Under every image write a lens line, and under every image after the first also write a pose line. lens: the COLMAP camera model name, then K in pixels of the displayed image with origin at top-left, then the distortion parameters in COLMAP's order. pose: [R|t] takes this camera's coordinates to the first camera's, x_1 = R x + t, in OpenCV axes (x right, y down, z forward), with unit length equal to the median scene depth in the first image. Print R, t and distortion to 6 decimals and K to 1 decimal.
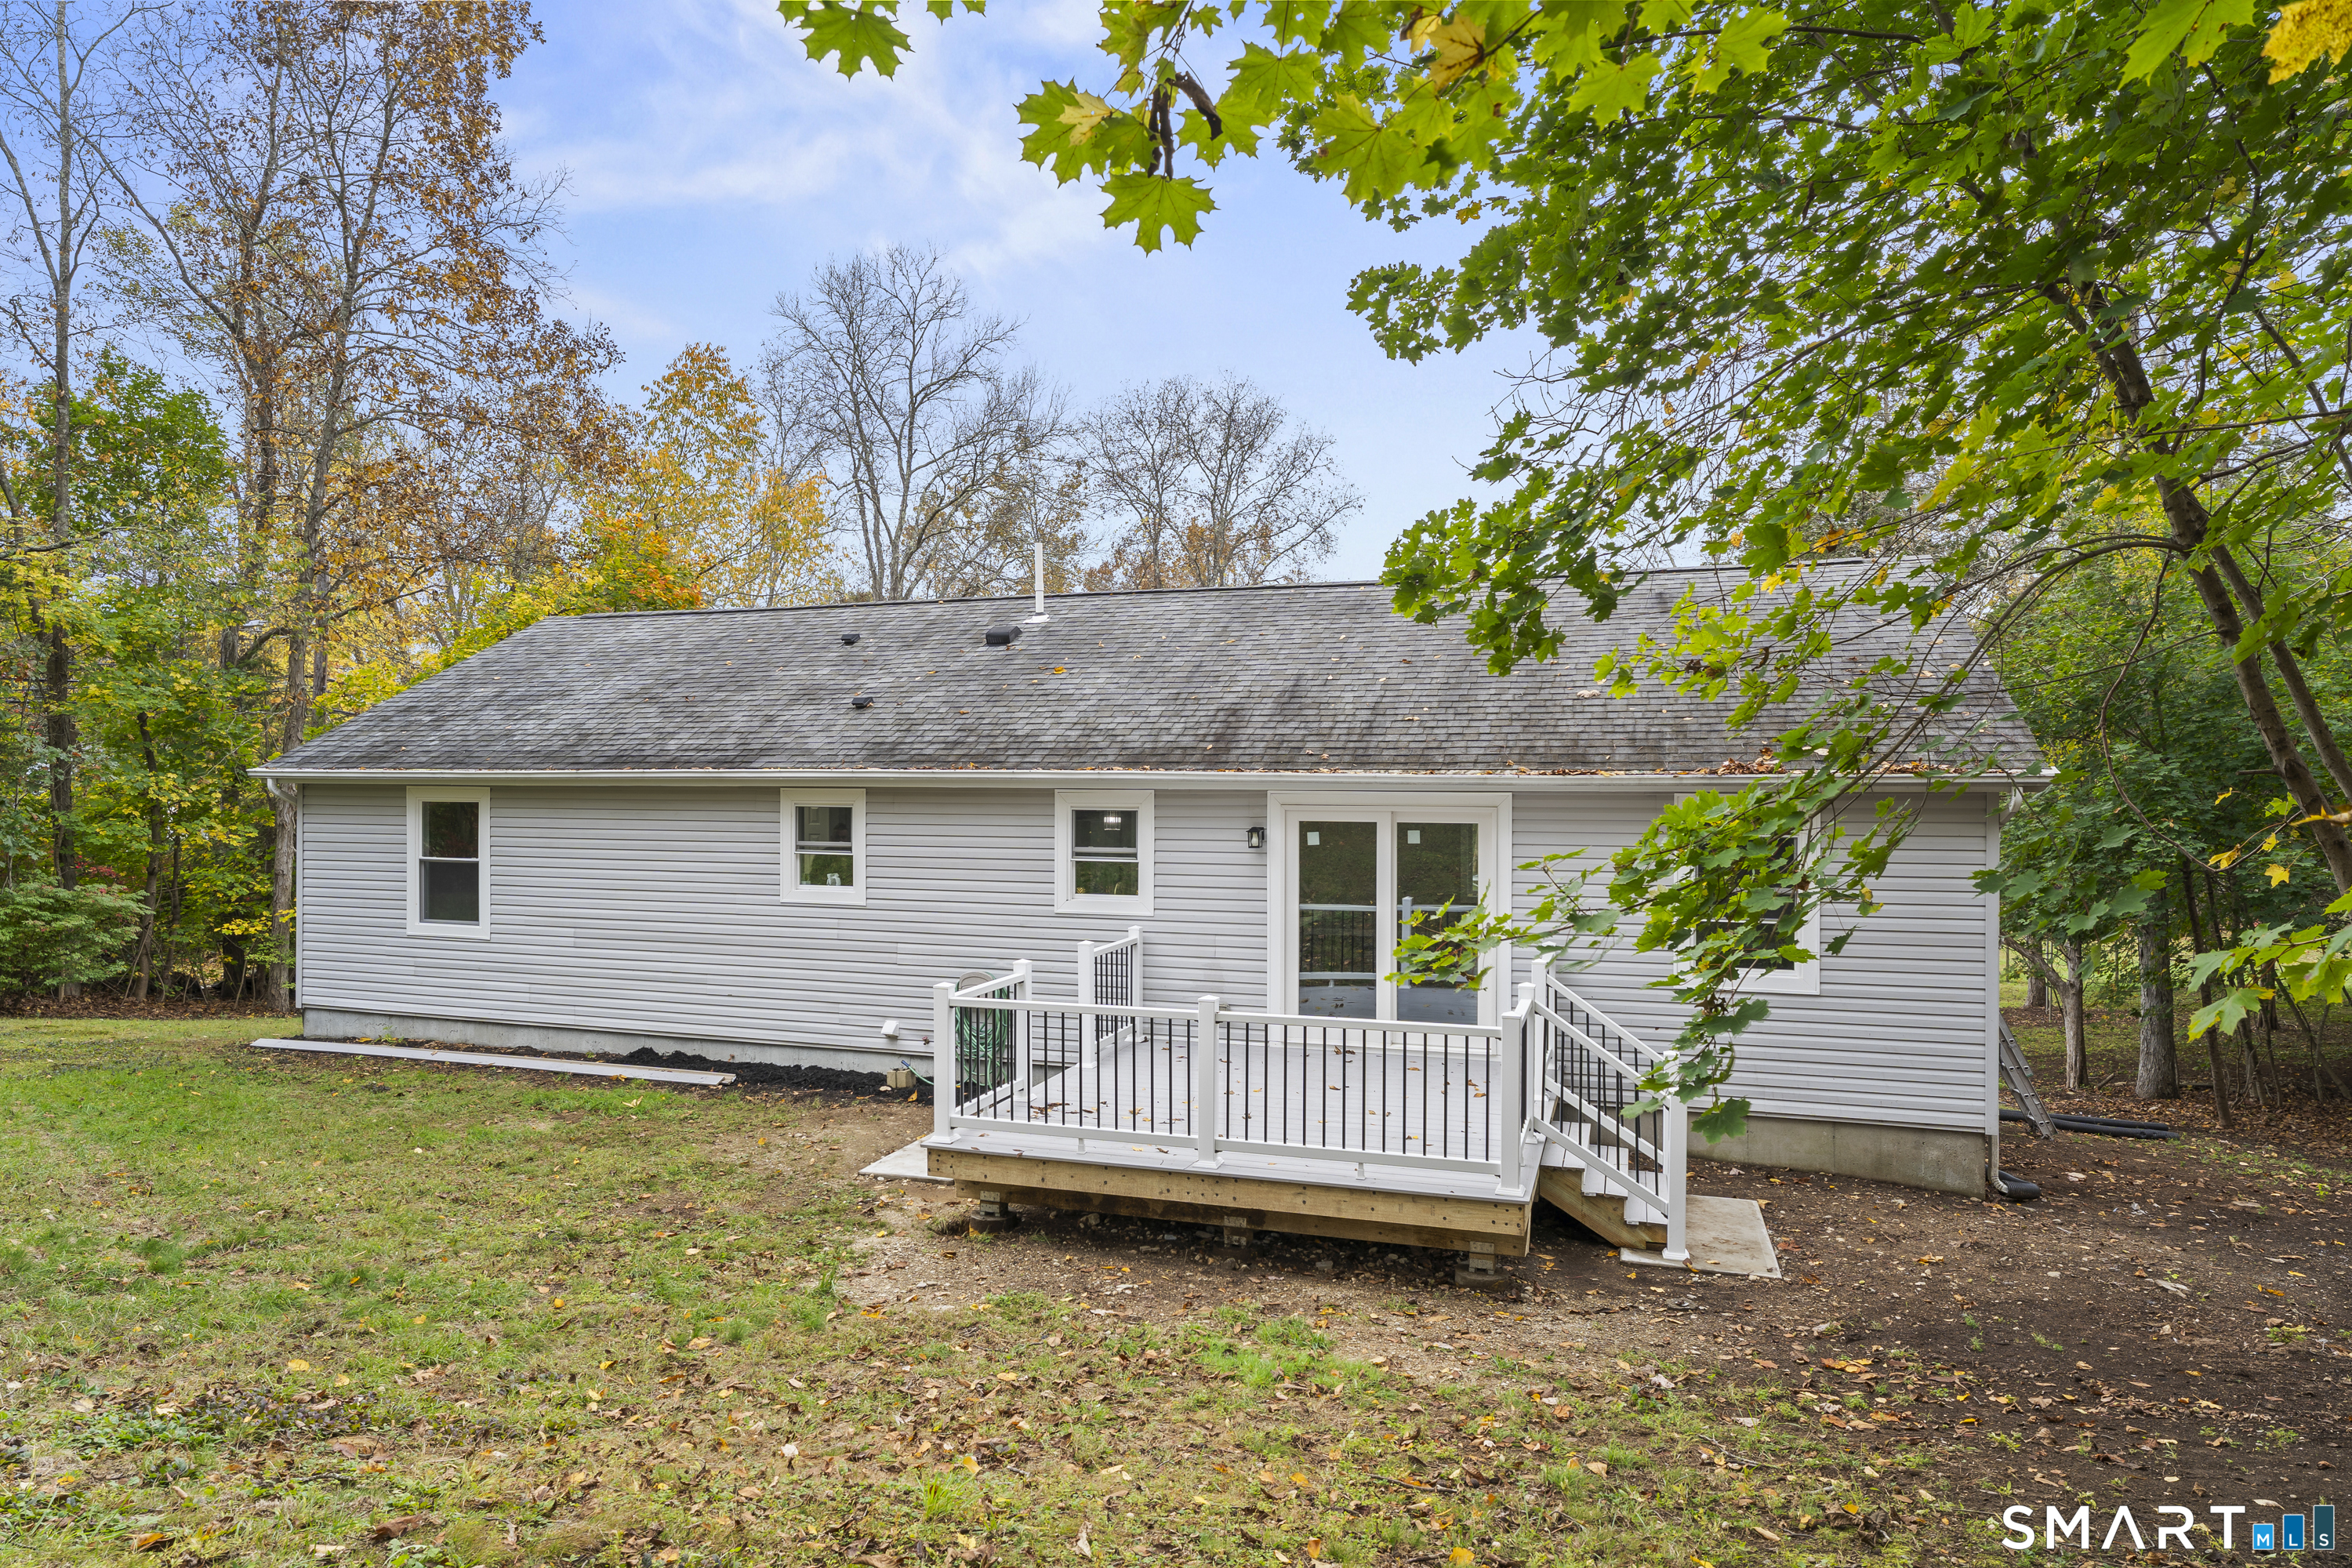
lens RADIAL K [[1384.5, 0, 1185.5], [0, 1384.5, 795.1], [0, 0, 1]] dist [-0.012020, 0.002976]
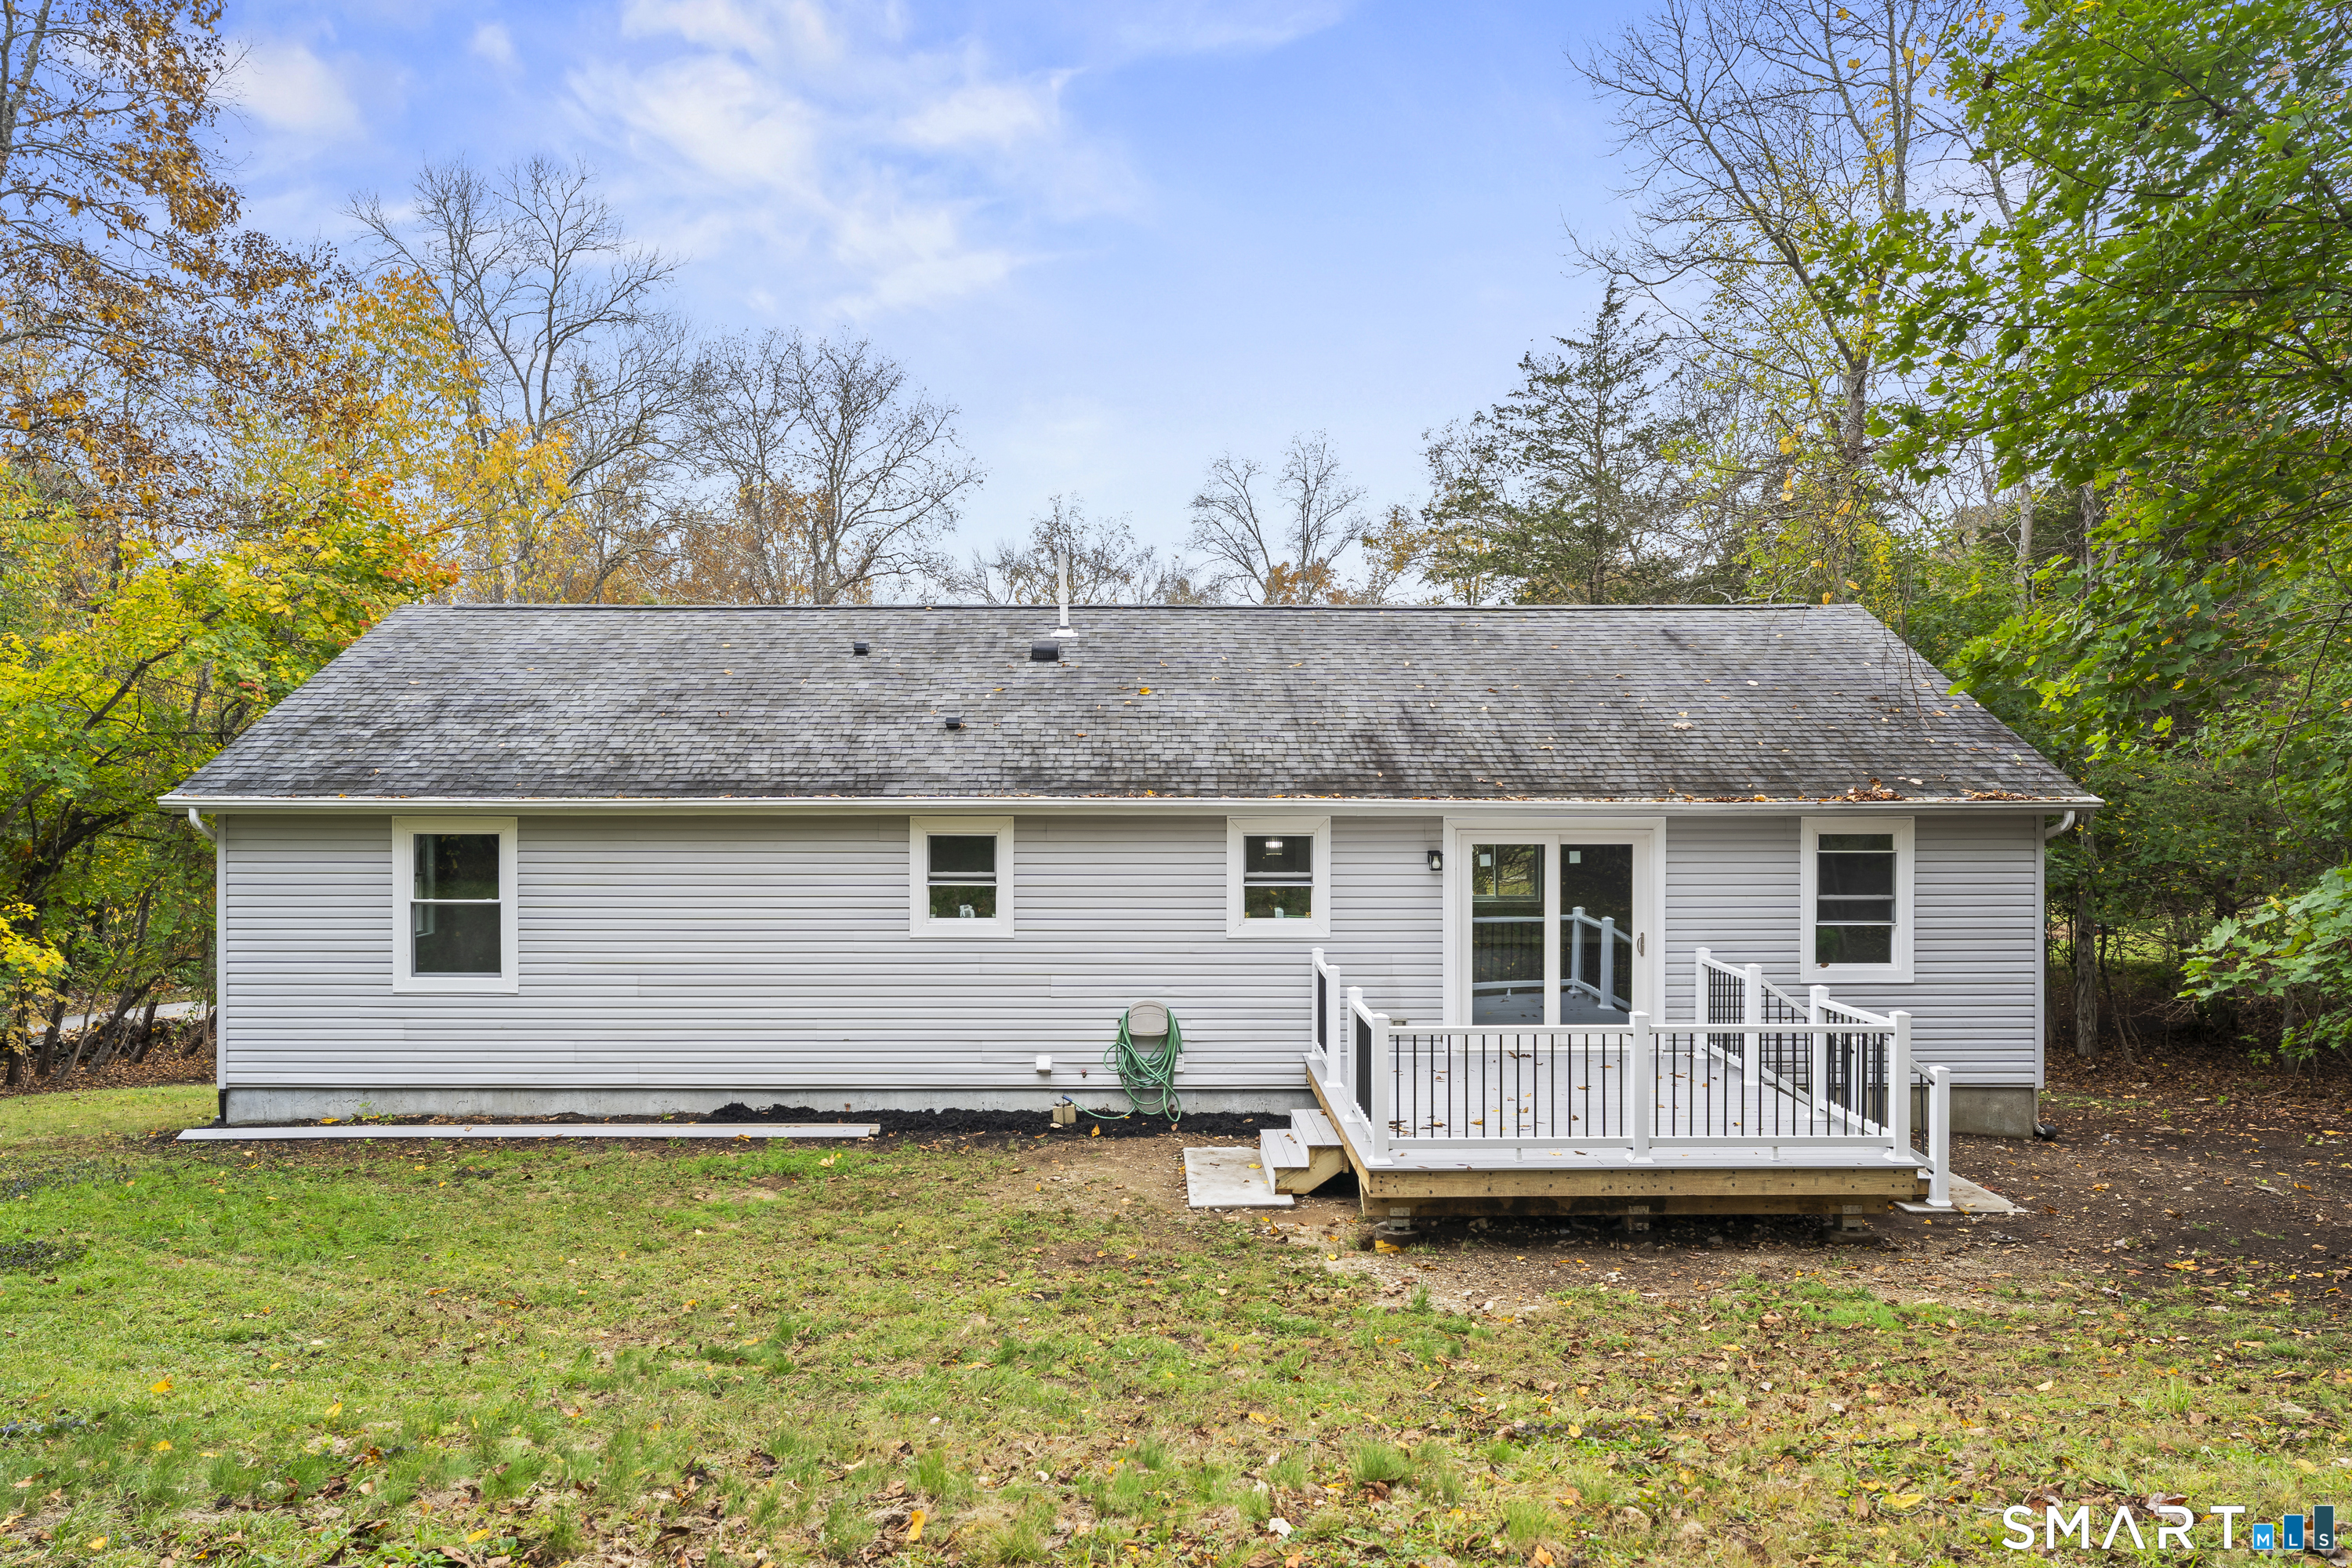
lens RADIAL K [[1502.1, 0, 1153.2], [0, 1502.1, 775.3], [0, 0, 1]] dist [-0.006298, 0.009153]
pose [[0.946474, -0.005117, 0.322739, -0.508868], [0.006169, 0.999978, -0.002239, -0.032293], [-0.322721, 0.004110, 0.946485, -0.023420]]
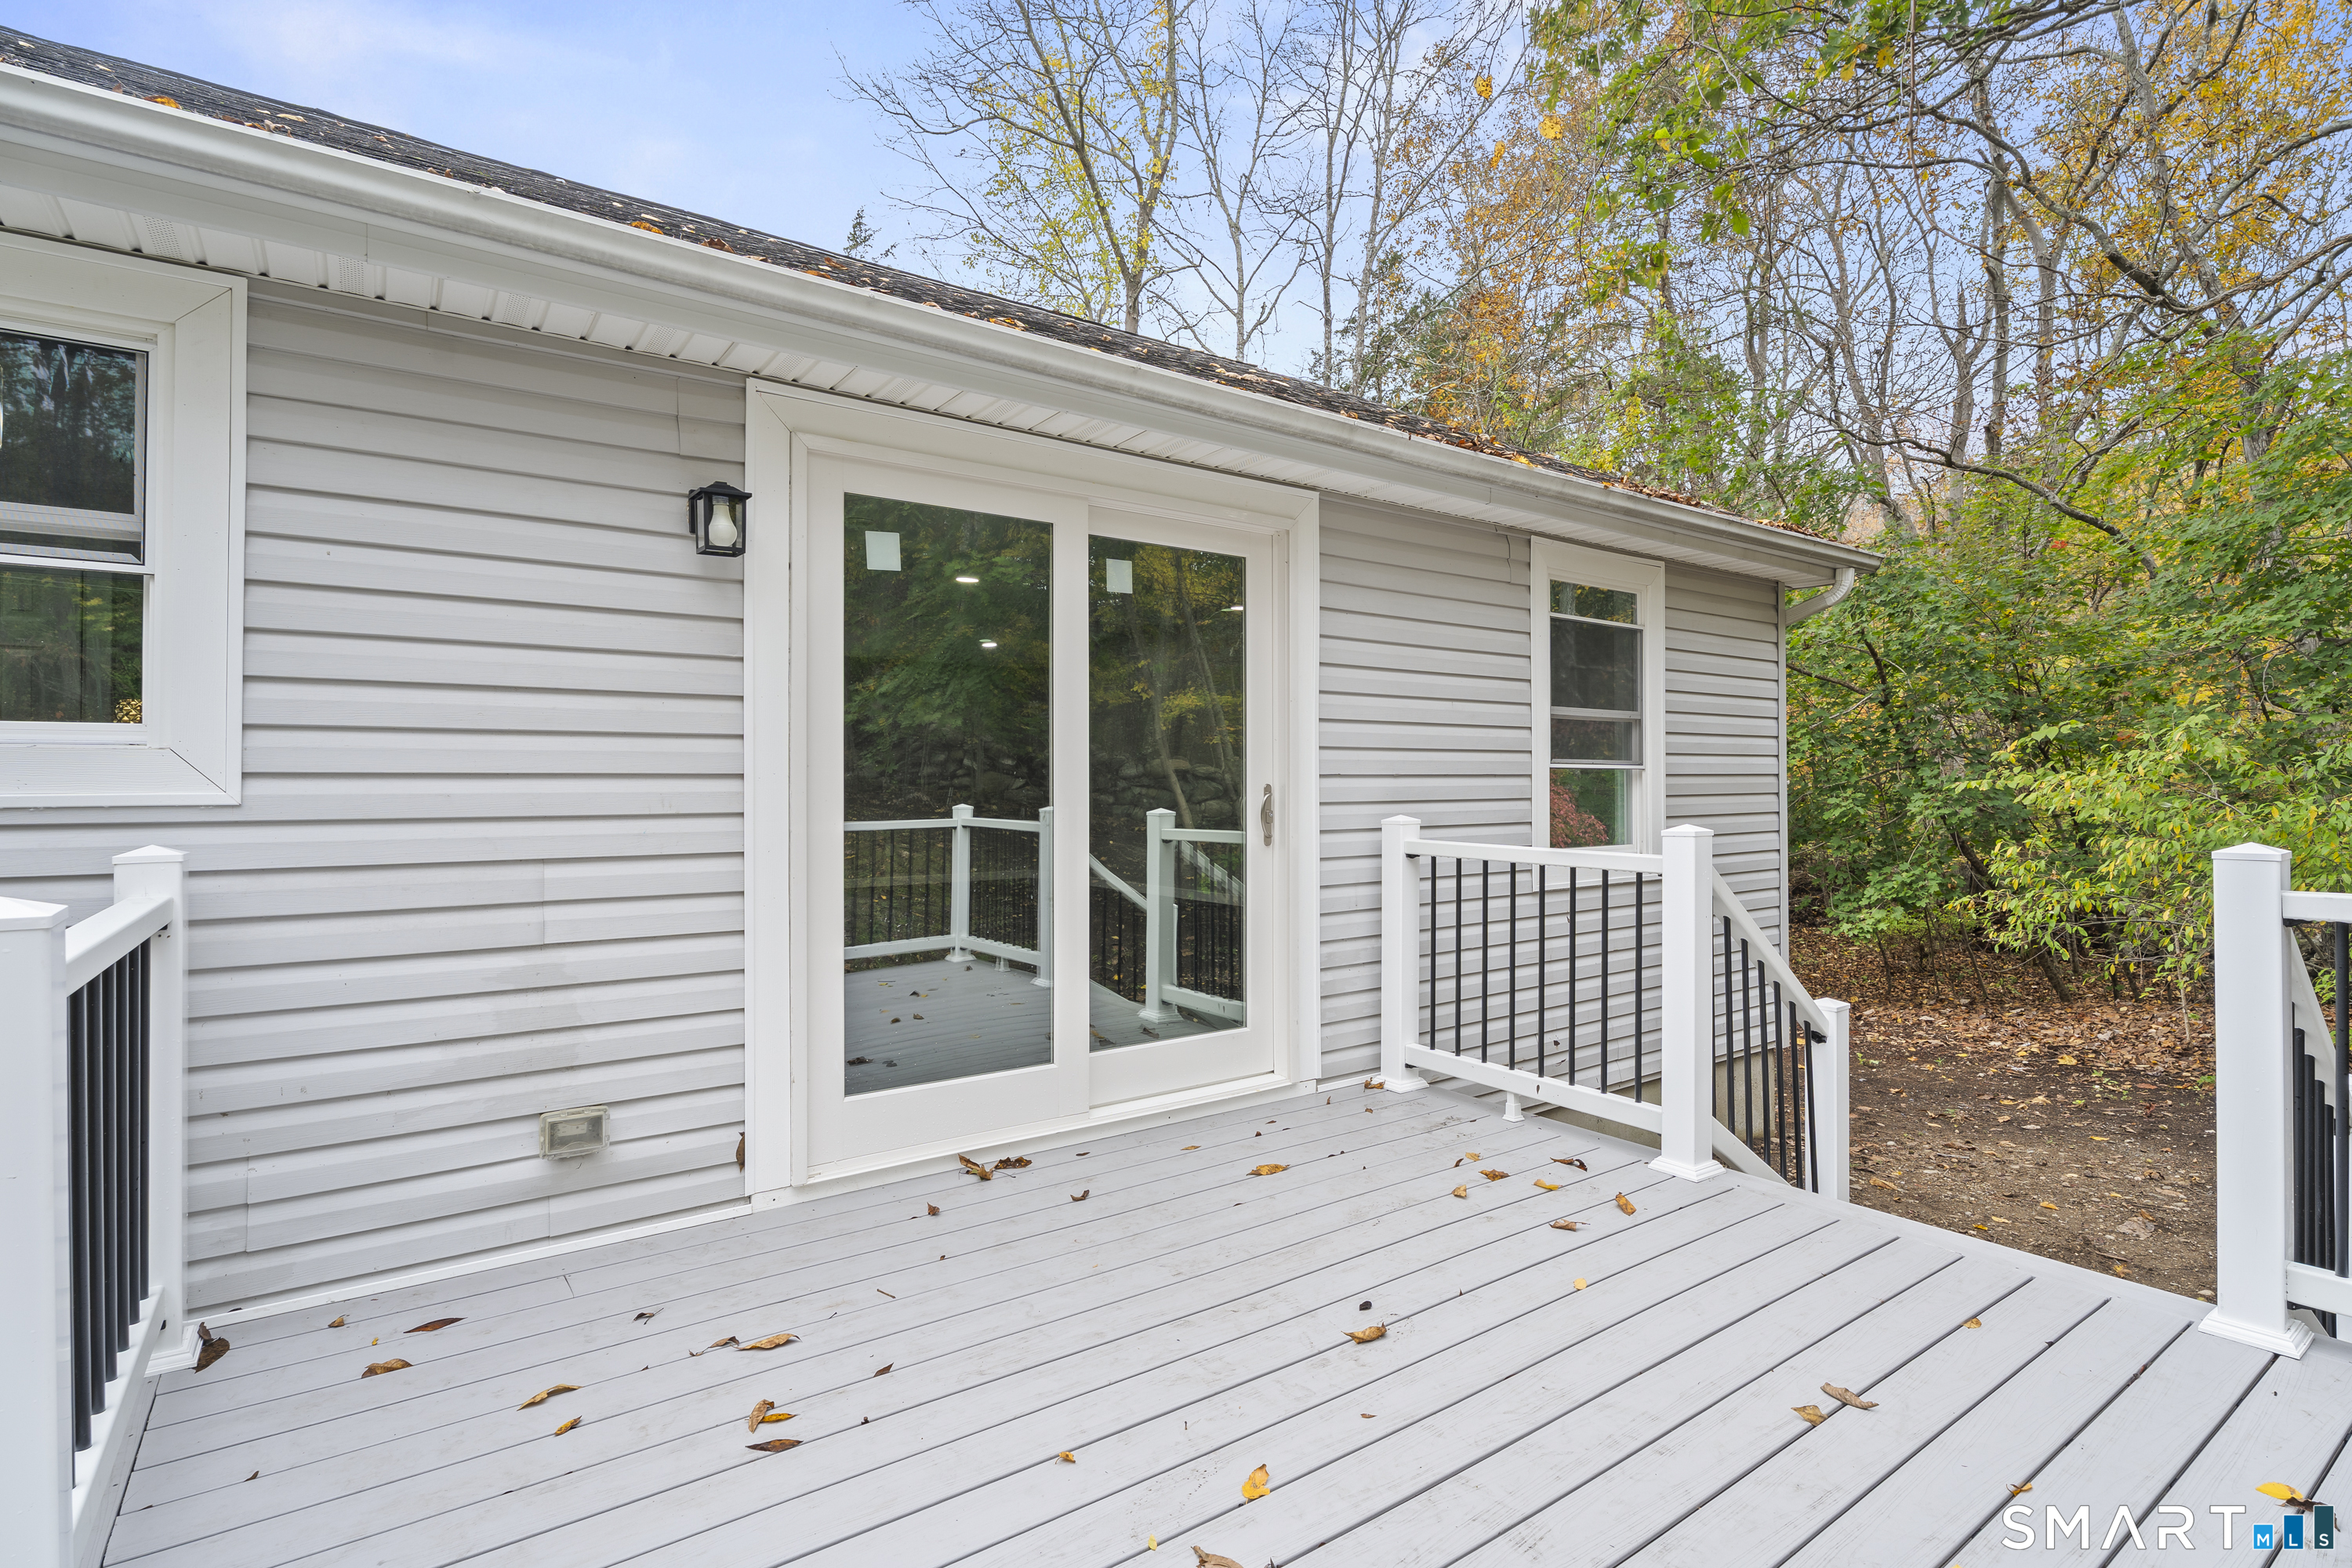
lens RADIAL K [[1143.9, 0, 1166.4], [0, 1143.9, 783.6], [0, 0, 1]] dist [-0.001395, -0.002167]
pose [[0.589793, -0.004401, 0.807542, -0.087509], [0.017488, 0.999820, -0.007324, 0.087328], [-0.807365, 0.018442, 0.589764, 0.751371]]
